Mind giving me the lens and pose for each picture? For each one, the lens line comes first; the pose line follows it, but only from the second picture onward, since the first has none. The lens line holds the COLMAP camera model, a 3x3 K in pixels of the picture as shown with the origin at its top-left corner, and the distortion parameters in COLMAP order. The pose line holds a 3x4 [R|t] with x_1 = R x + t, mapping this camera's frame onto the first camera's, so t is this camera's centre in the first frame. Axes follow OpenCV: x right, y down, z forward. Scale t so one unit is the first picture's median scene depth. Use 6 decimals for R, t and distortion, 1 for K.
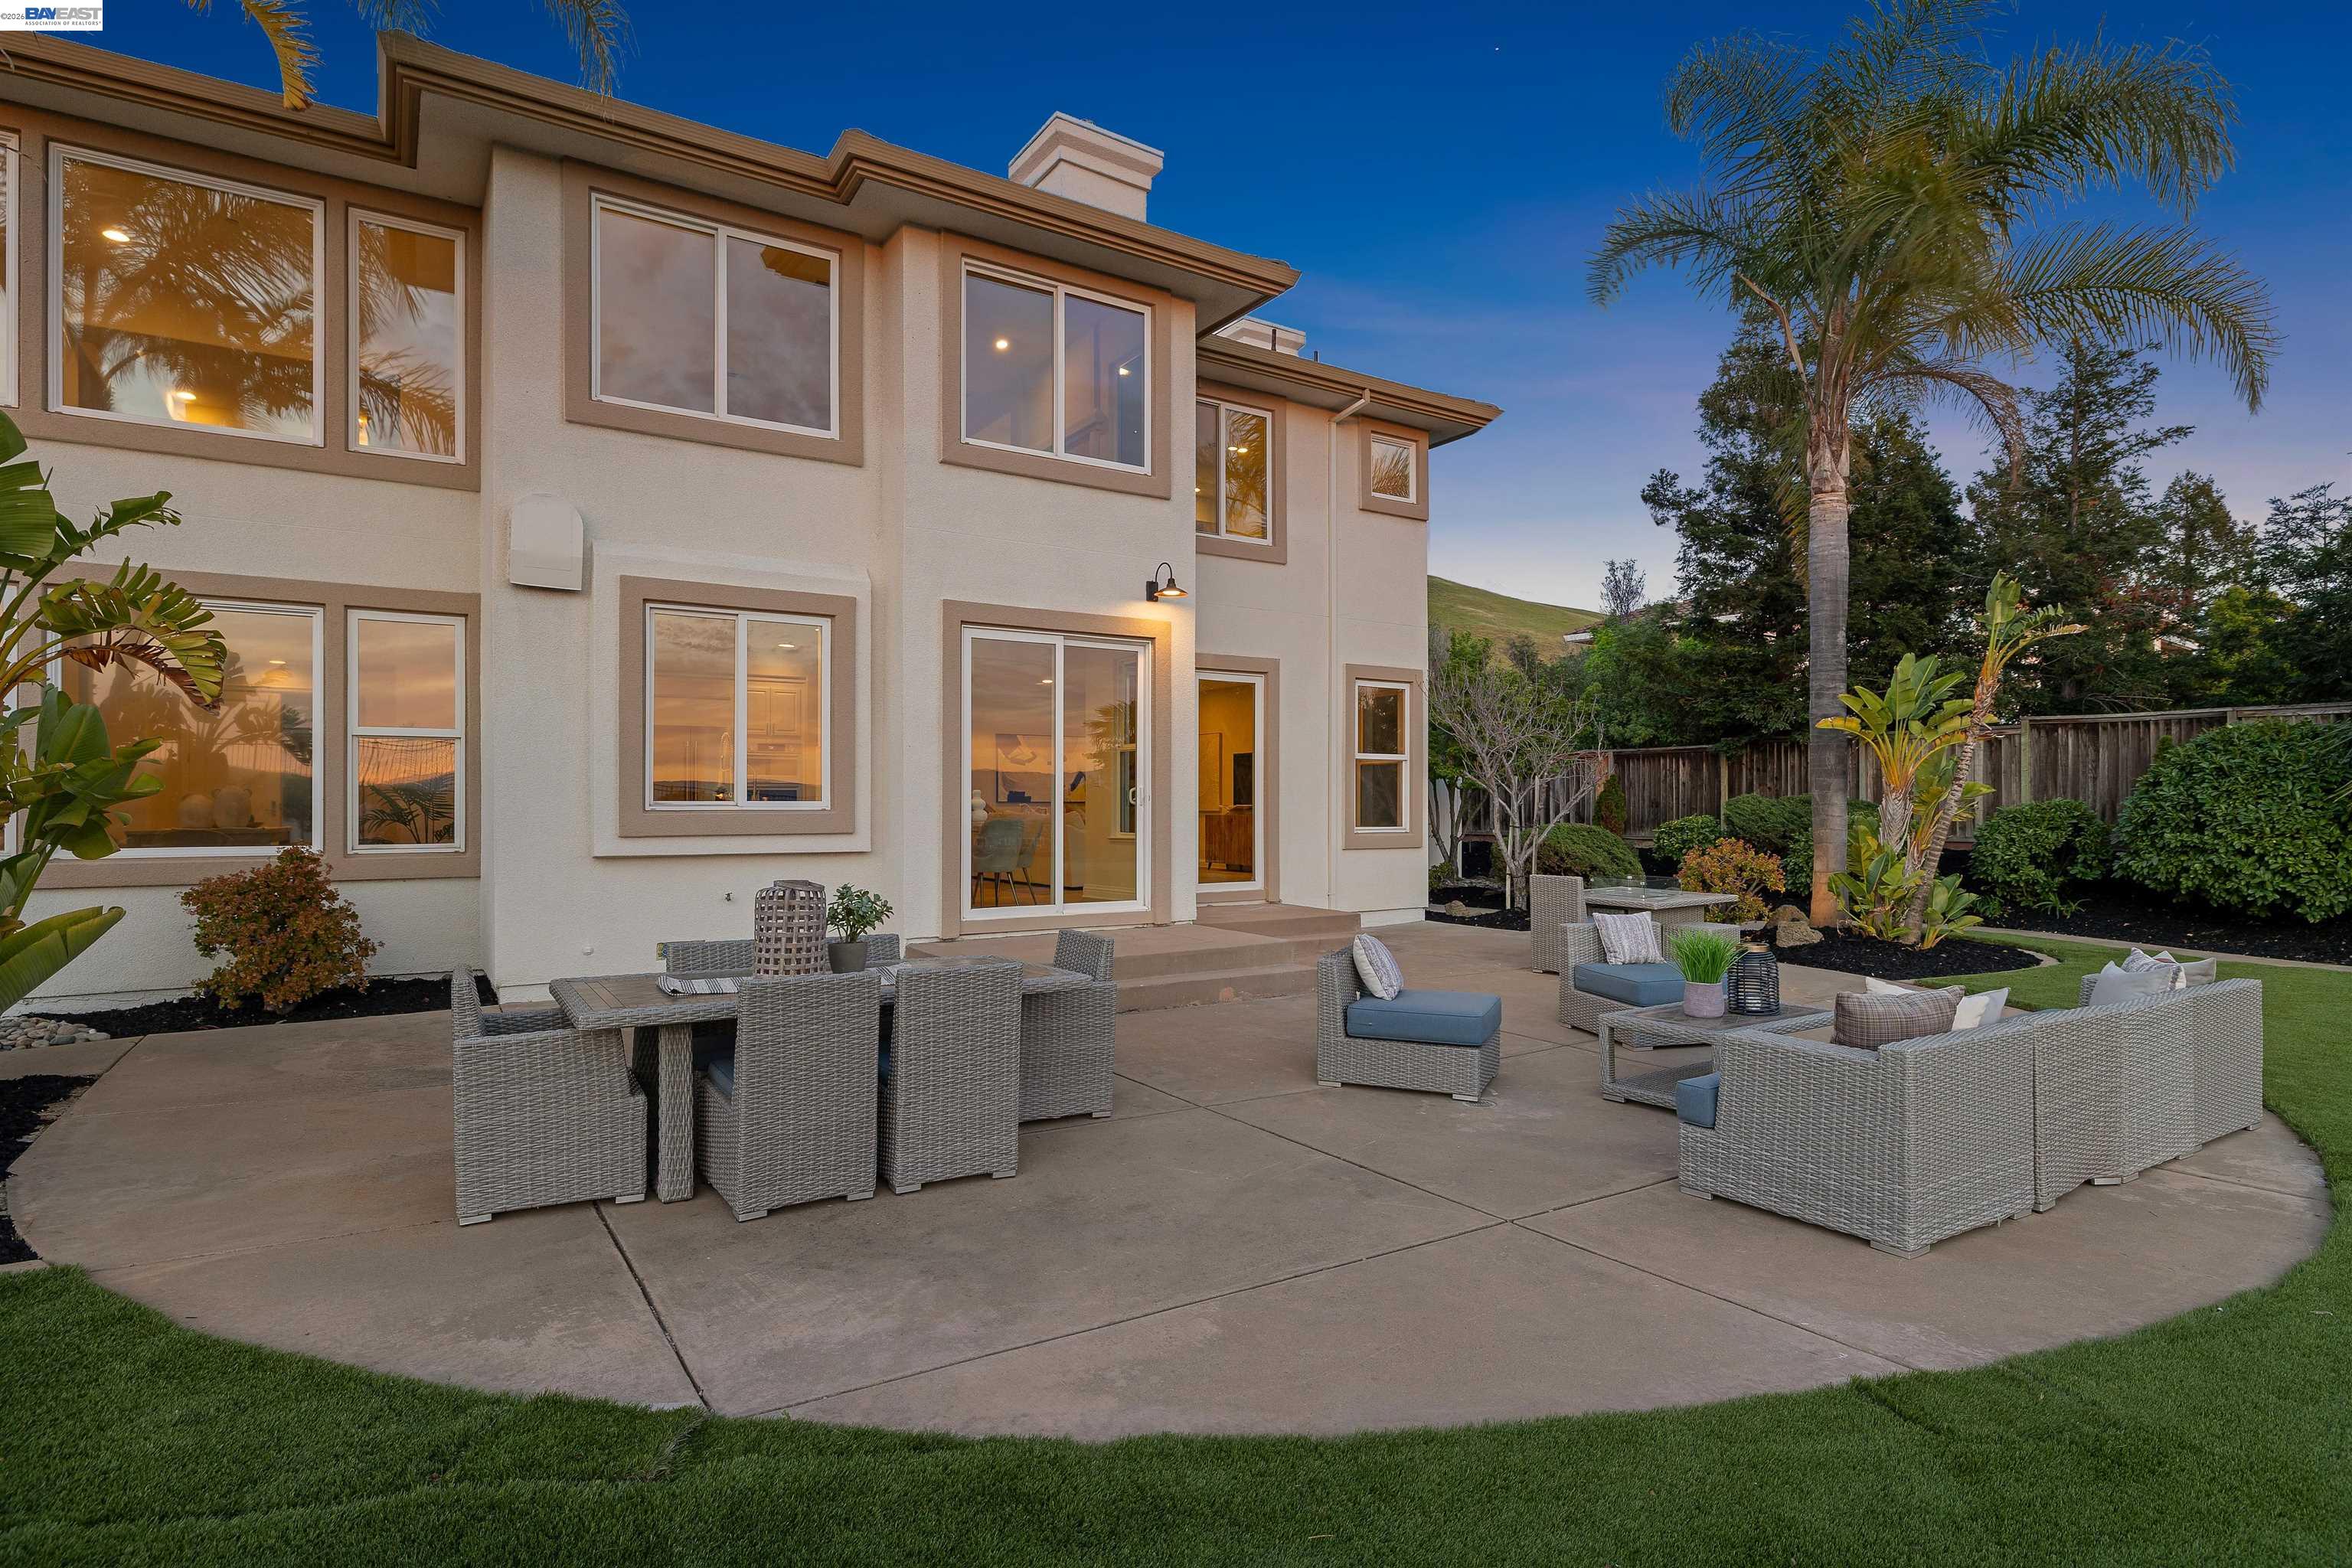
lens RADIAL K [[1232.1, 0, 1170.0], [0, 1232.1, 770.2], [0, 0, 1]] dist [0.006510, -0.000003]
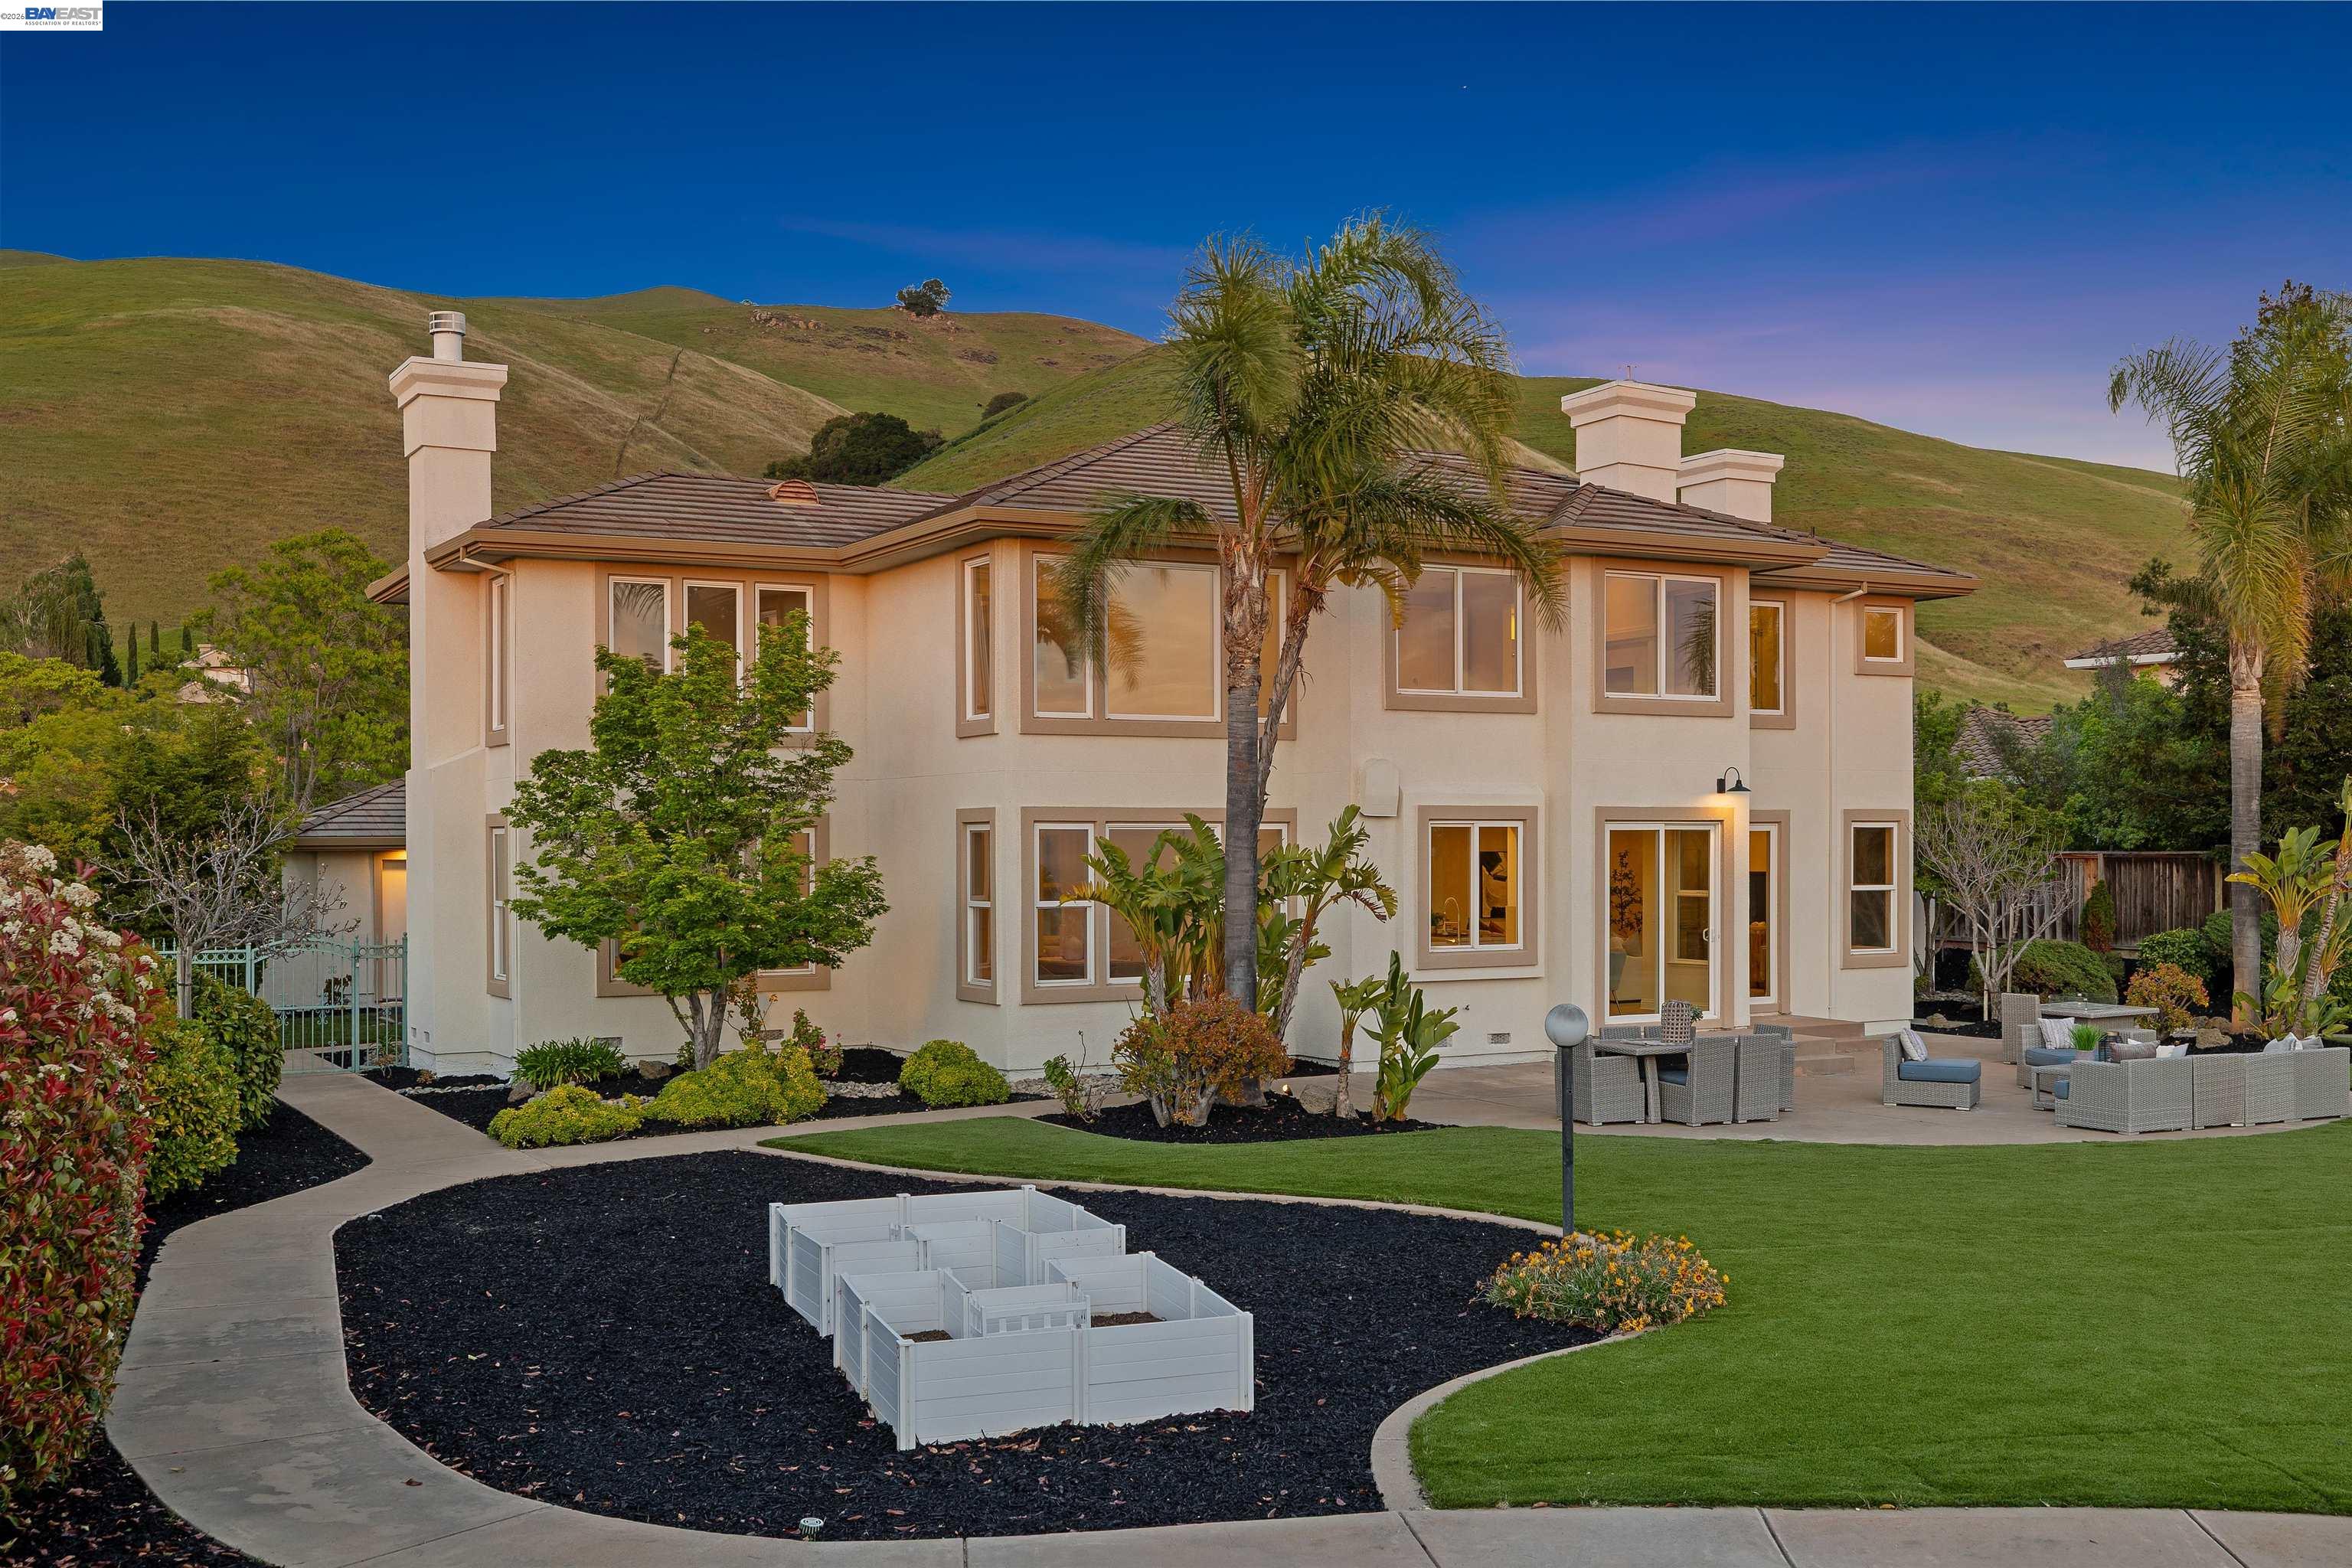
lens RADIAL K [[2385.7, 0, 1178.5], [0, 2385.7, 807.6], [0, 0, 1]] dist [0.011275, 0.000000]
pose [[0.998251, -0.001955, -0.059082, -0.354064], [0.002863, 0.999879, 0.015291, -0.125549], [0.059045, -0.015433, 0.998136, -1.298853]]
